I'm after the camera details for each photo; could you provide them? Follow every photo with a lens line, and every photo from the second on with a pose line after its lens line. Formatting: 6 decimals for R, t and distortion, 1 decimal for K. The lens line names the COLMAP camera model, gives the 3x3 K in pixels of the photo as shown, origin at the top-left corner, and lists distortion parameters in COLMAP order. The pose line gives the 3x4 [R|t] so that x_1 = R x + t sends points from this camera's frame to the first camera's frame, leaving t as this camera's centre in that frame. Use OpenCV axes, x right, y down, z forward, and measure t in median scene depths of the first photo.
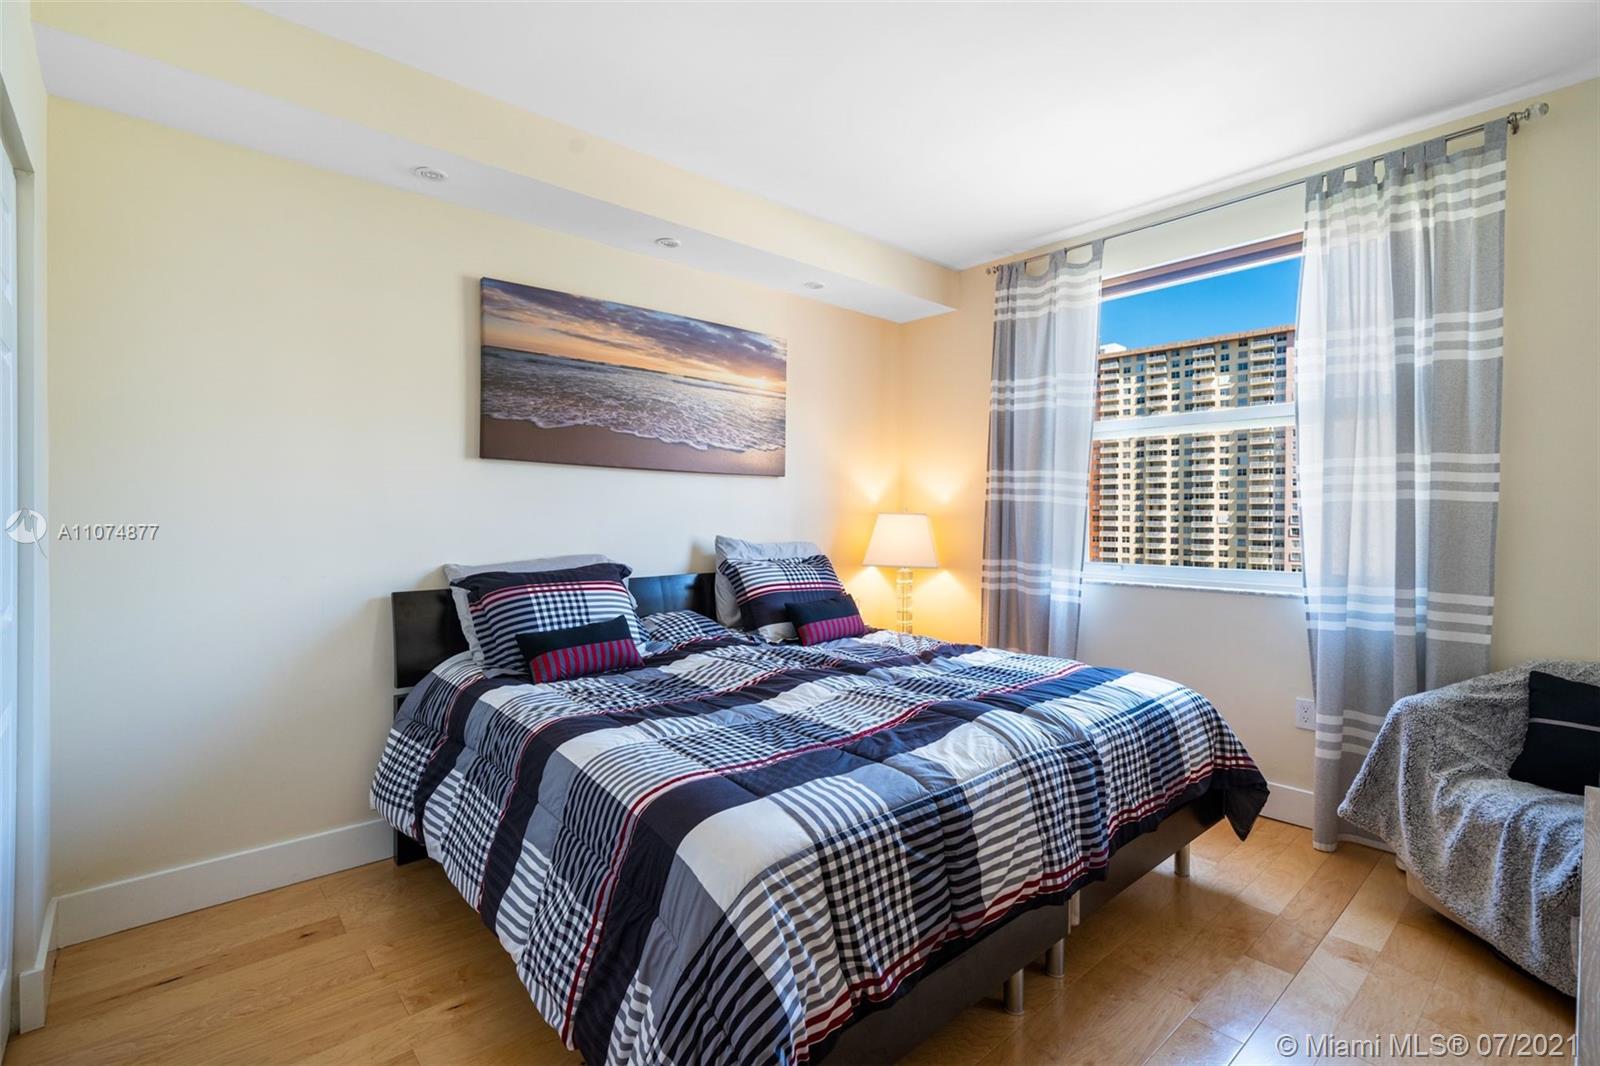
lens RADIAL K [[704.0, 0, 801.5], [0, 704.0, 524.7], [0, 0, 1]] dist [-0.017615, 0.000103]
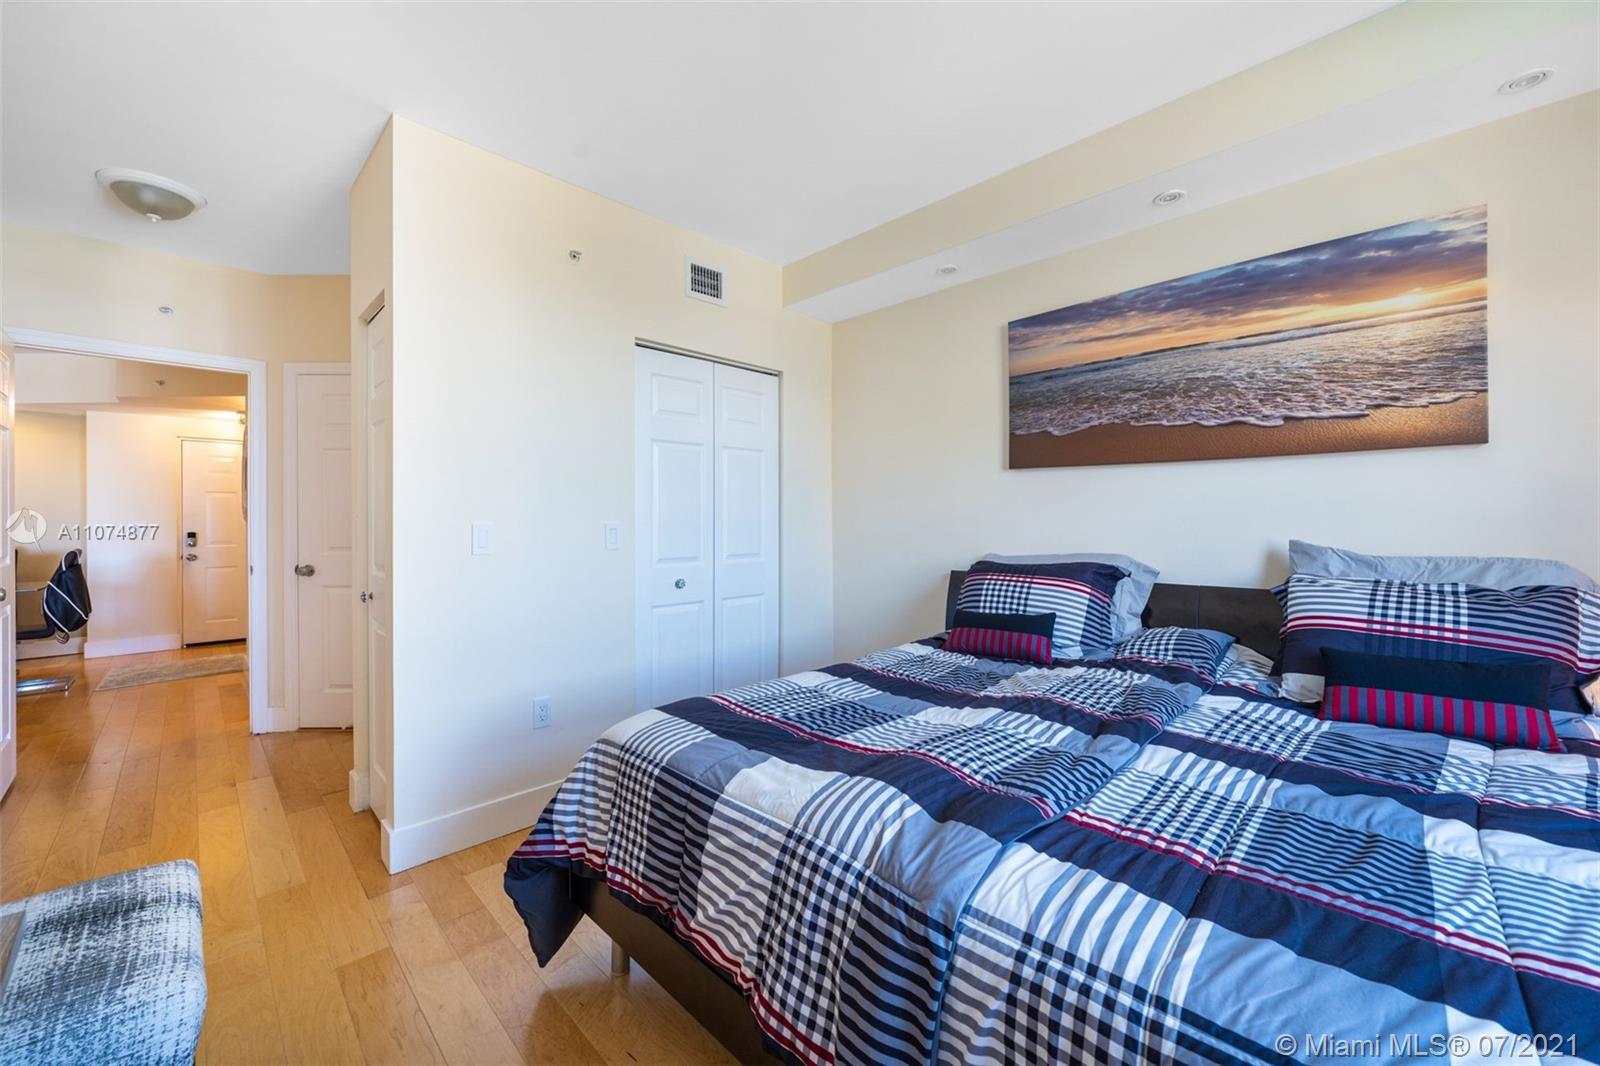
lens RADIAL K [[623.3, 0, 839.2], [0, 623.3, 516.8], [0, 0, 1]] dist [-0.000518, -0.000079]
pose [[0.099351, -0.006135, -0.995034, 0.553582], [-0.006400, 0.999956, -0.006804, -0.001357], [0.995032, 0.007045, 0.099307, 0.546048]]
